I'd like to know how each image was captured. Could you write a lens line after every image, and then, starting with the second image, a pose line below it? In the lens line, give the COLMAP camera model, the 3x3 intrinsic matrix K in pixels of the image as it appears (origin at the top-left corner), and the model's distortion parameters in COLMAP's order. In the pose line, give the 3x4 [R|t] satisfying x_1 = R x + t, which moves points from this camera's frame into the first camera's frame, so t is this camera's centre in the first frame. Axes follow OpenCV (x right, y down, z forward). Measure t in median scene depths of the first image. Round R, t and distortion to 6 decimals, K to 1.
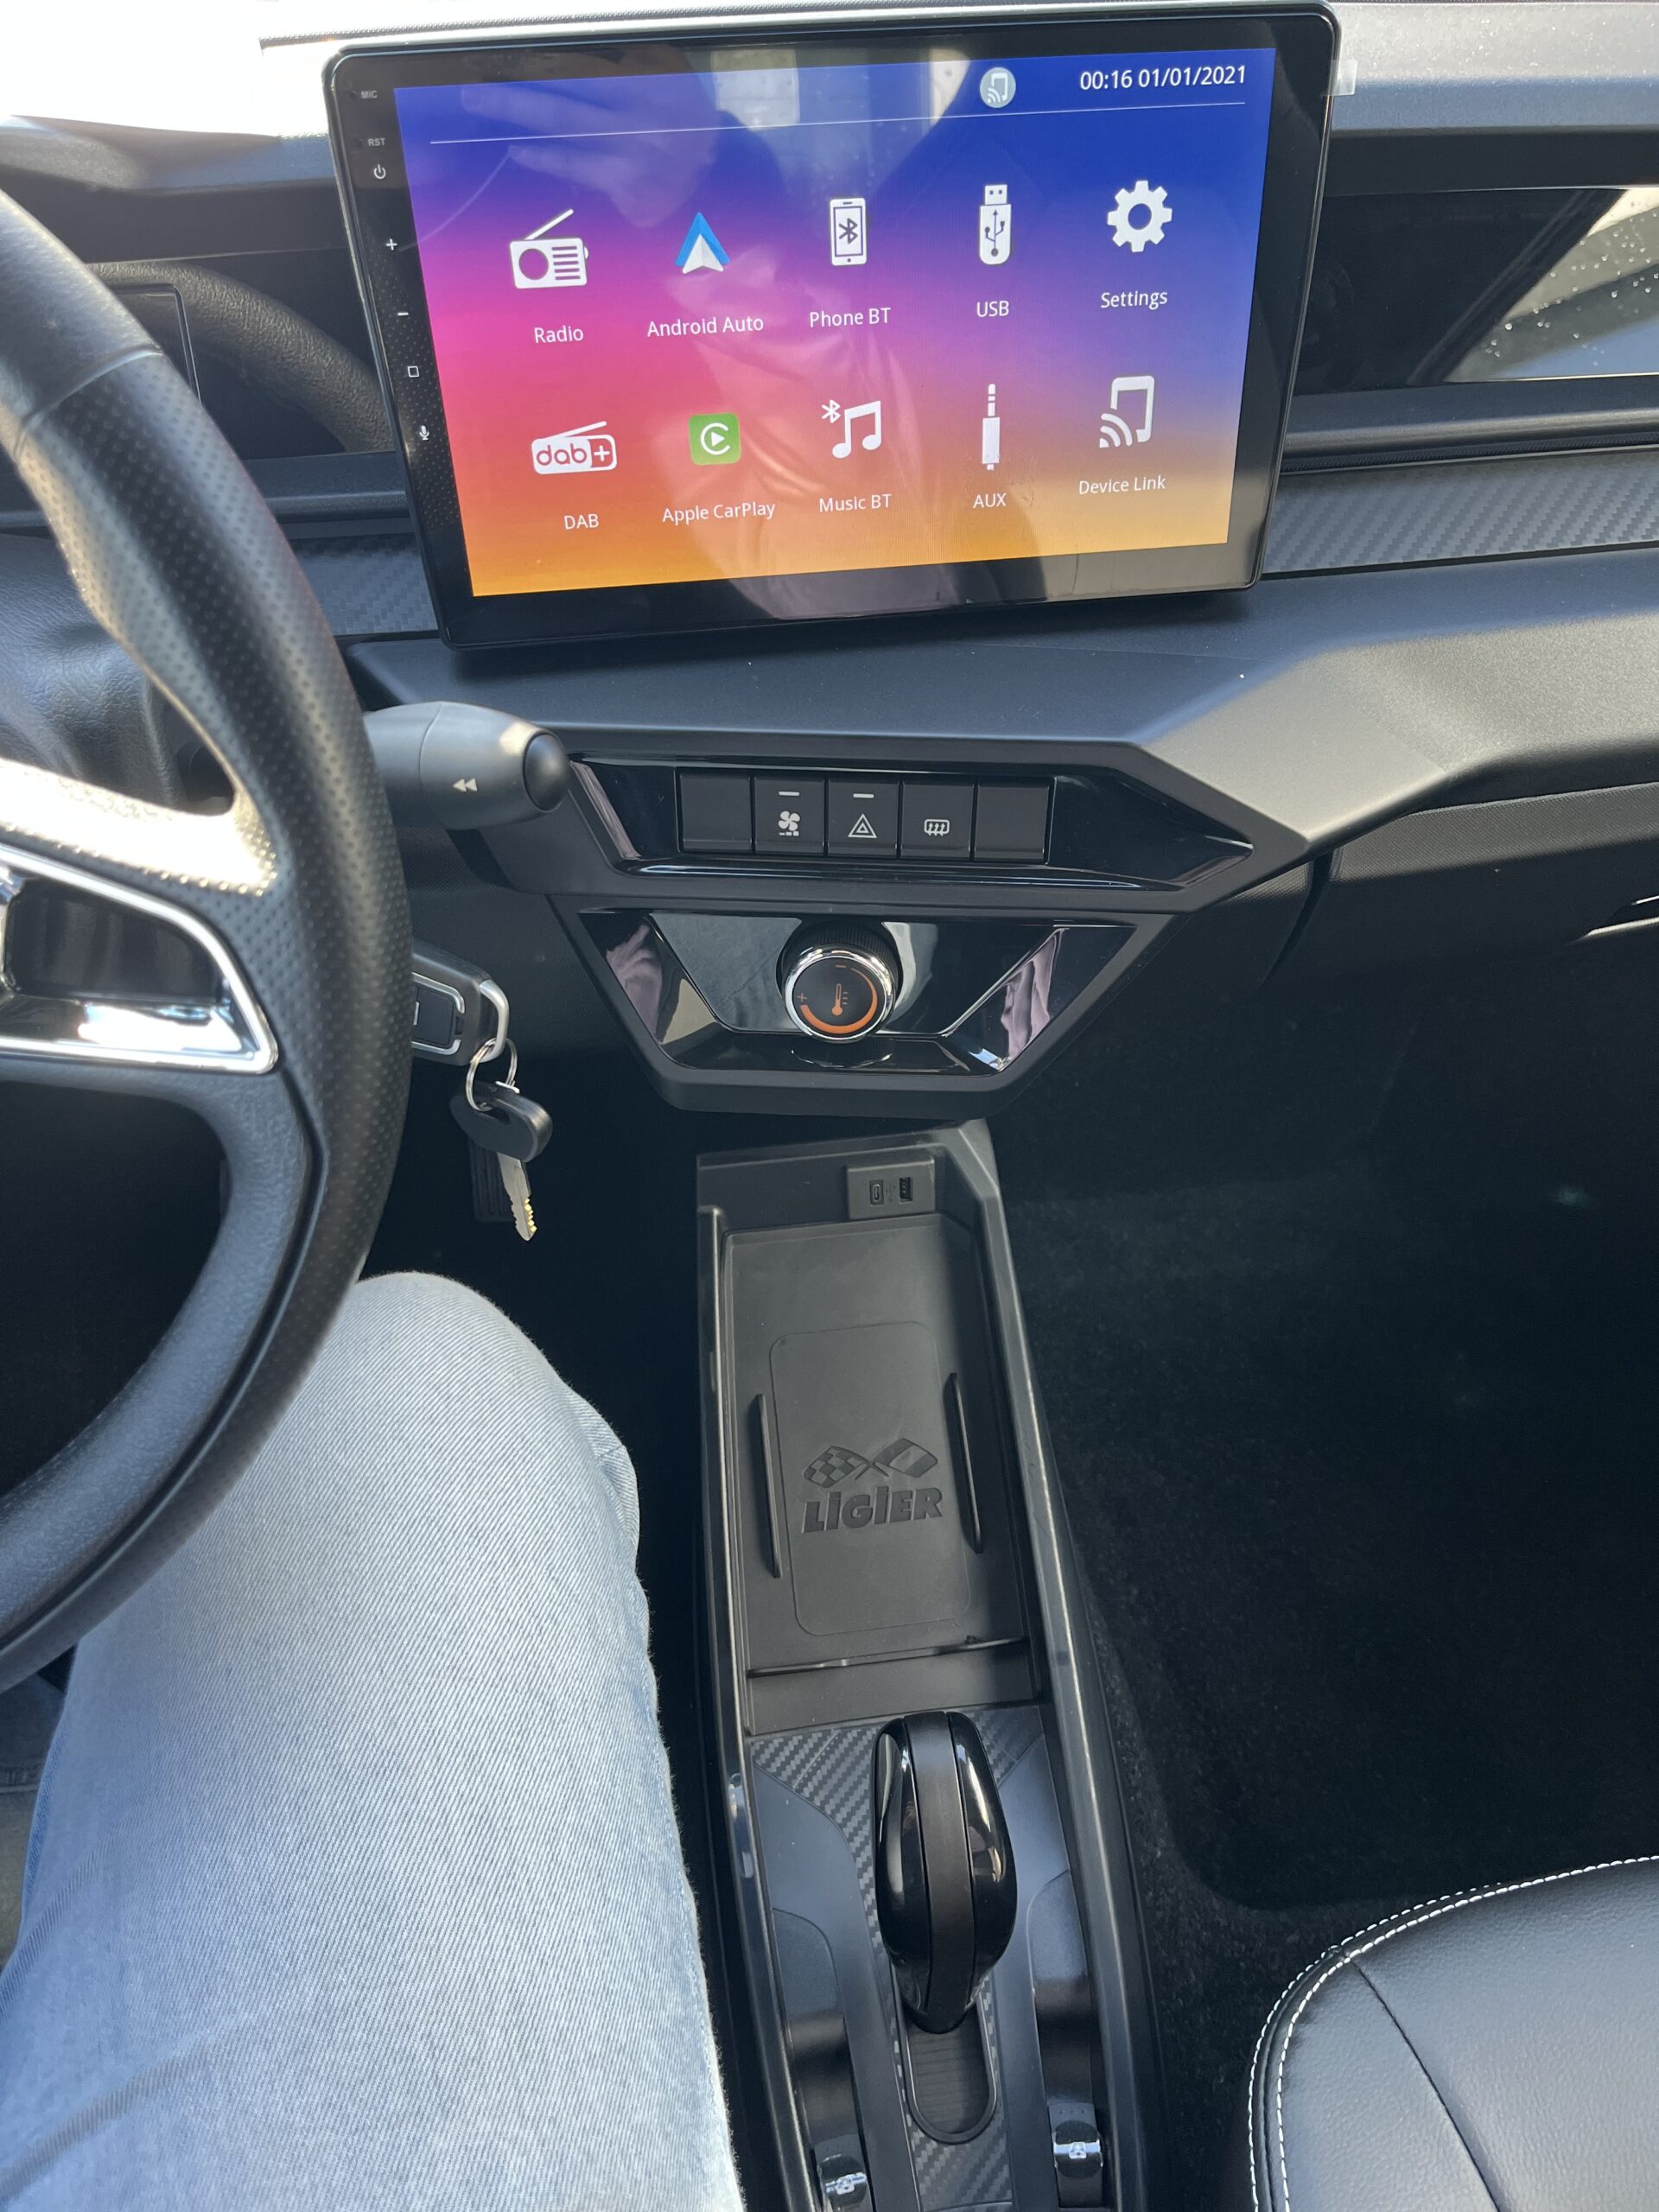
lens RADIAL K [[1666.0, 0, 782.1], [0, 1666.0, 1110.0], [0, 0, 1]] dist [0.043743, -0.001141]
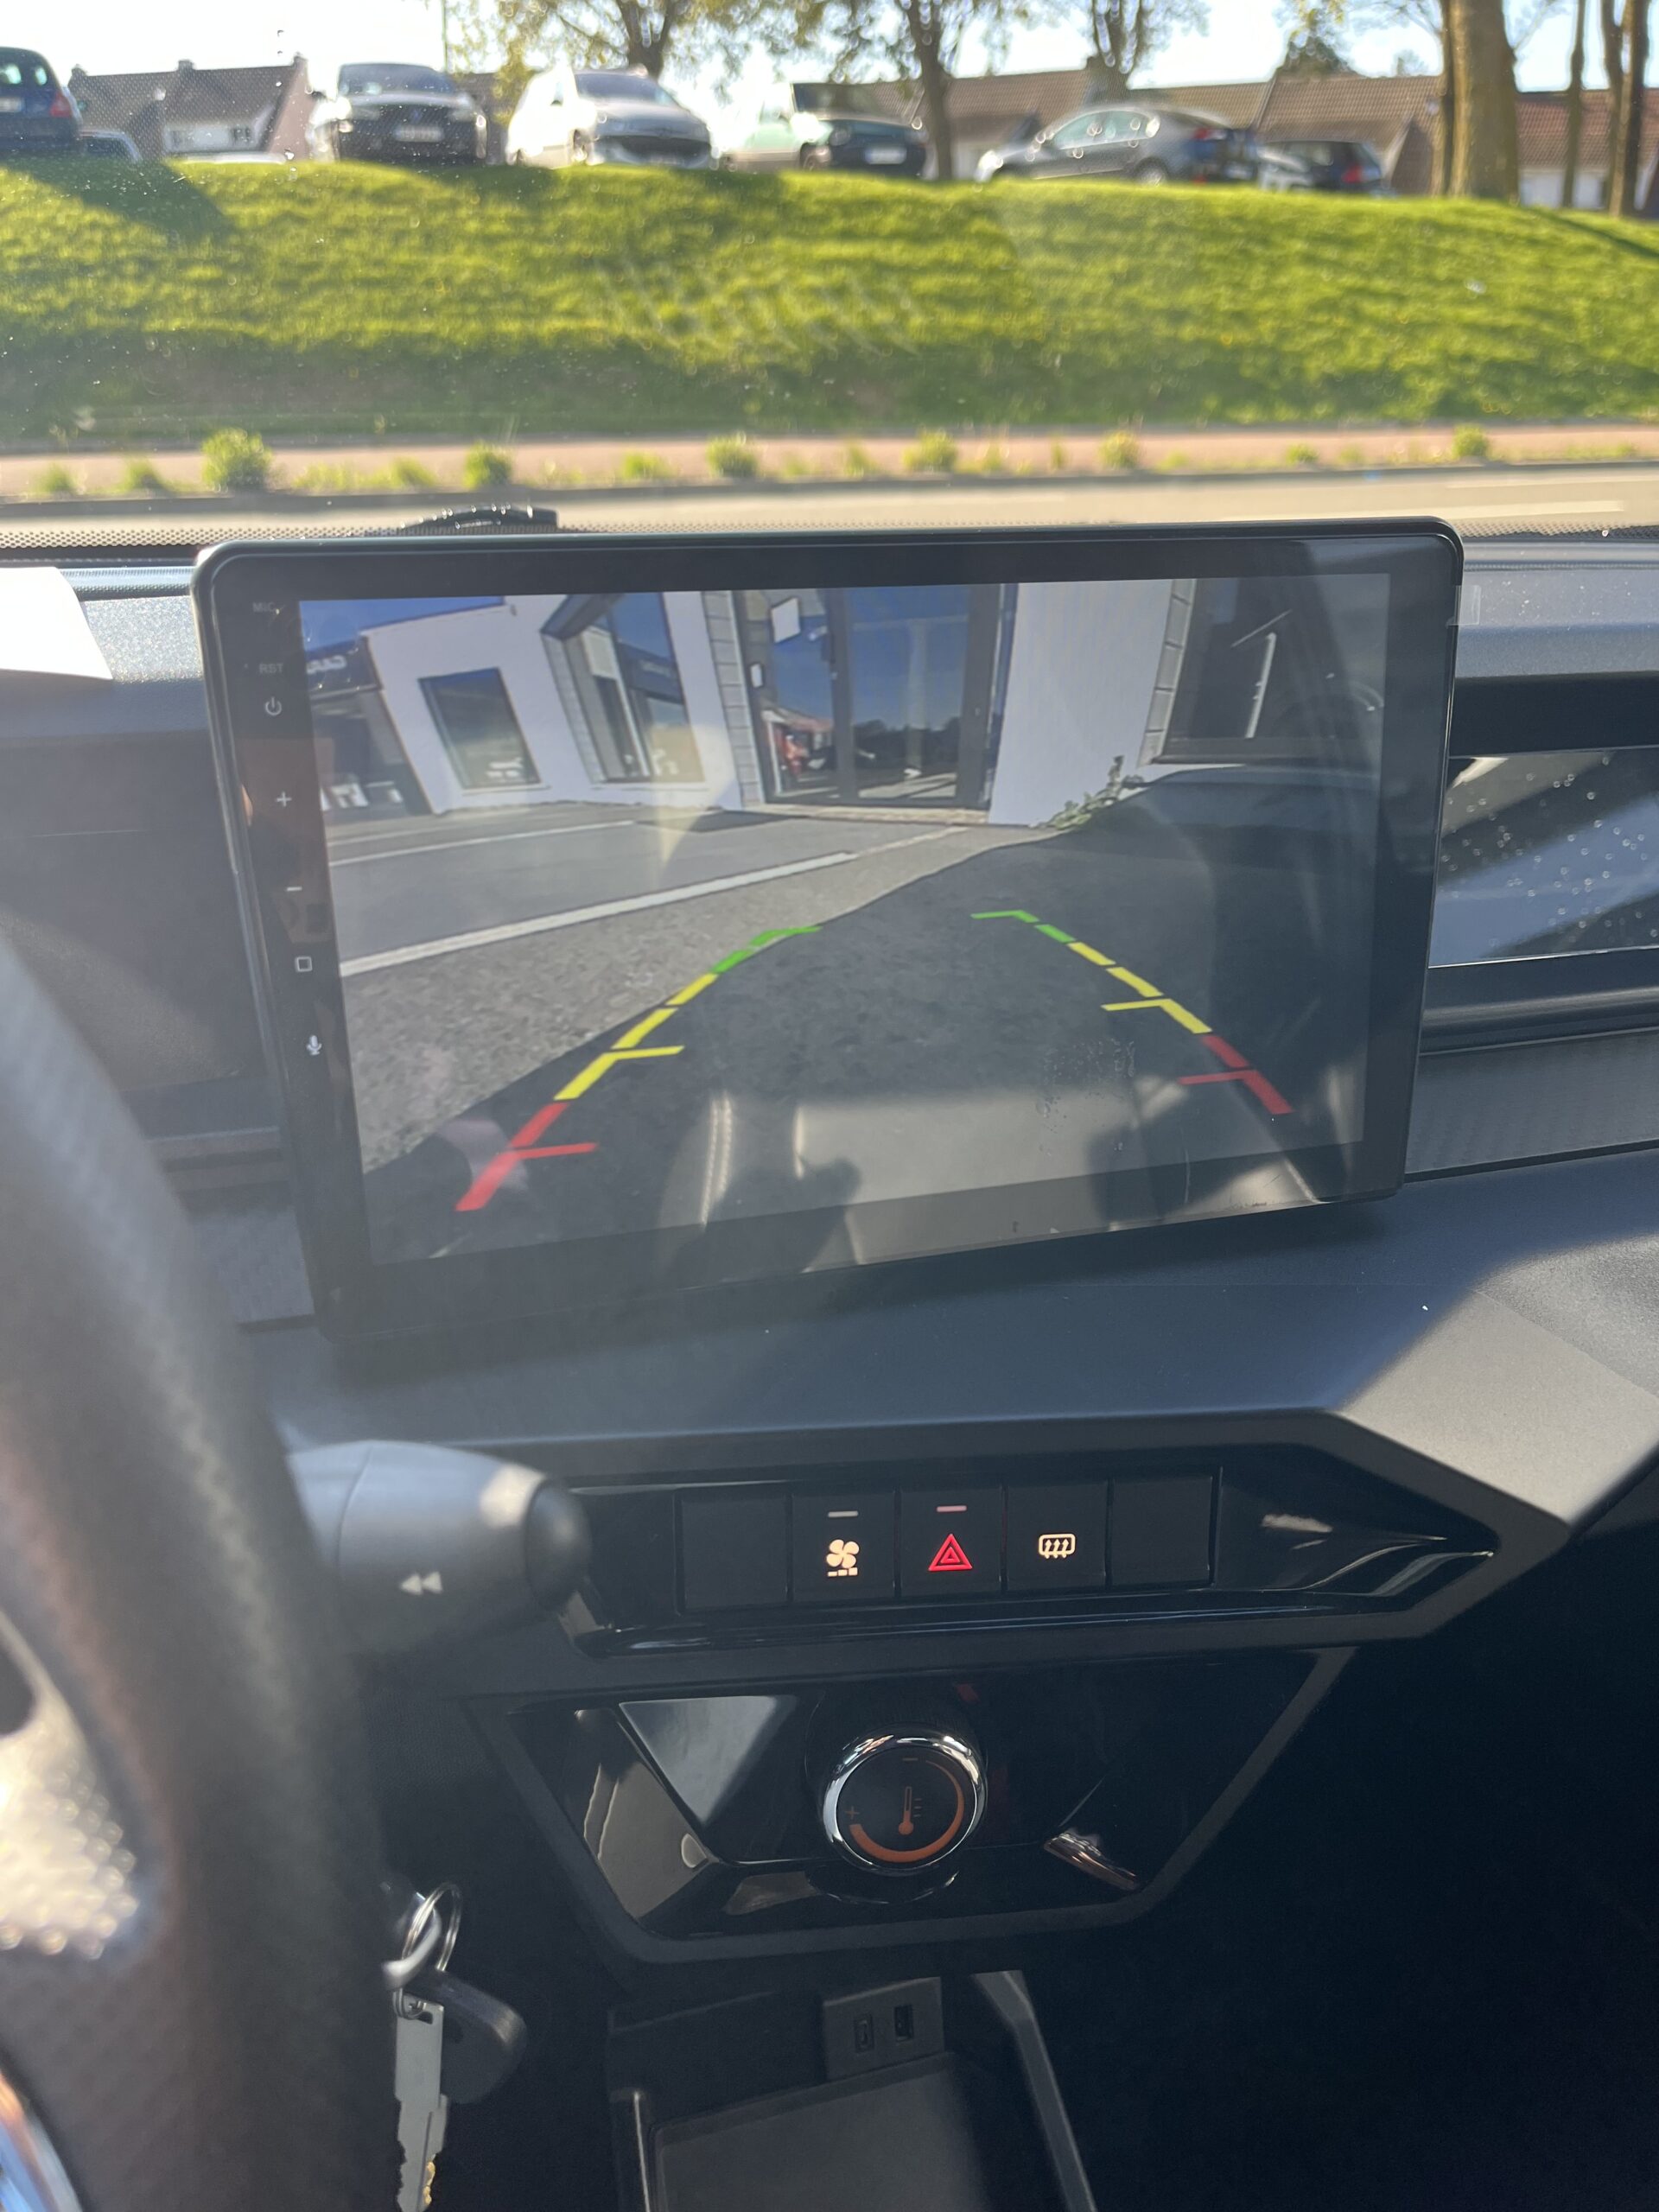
lens RADIAL K [[1760.1, 0, 829.5], [0, 1760.1, 1106.0], [0, 0, 1]] dist [0.024578, 0.001575]
pose [[0.983566, -0.045782, 0.174648, -0.121126], [0.104935, 0.932118, -0.346619, -0.098295], [-0.146924, 0.359250, 0.921604, 0.286007]]
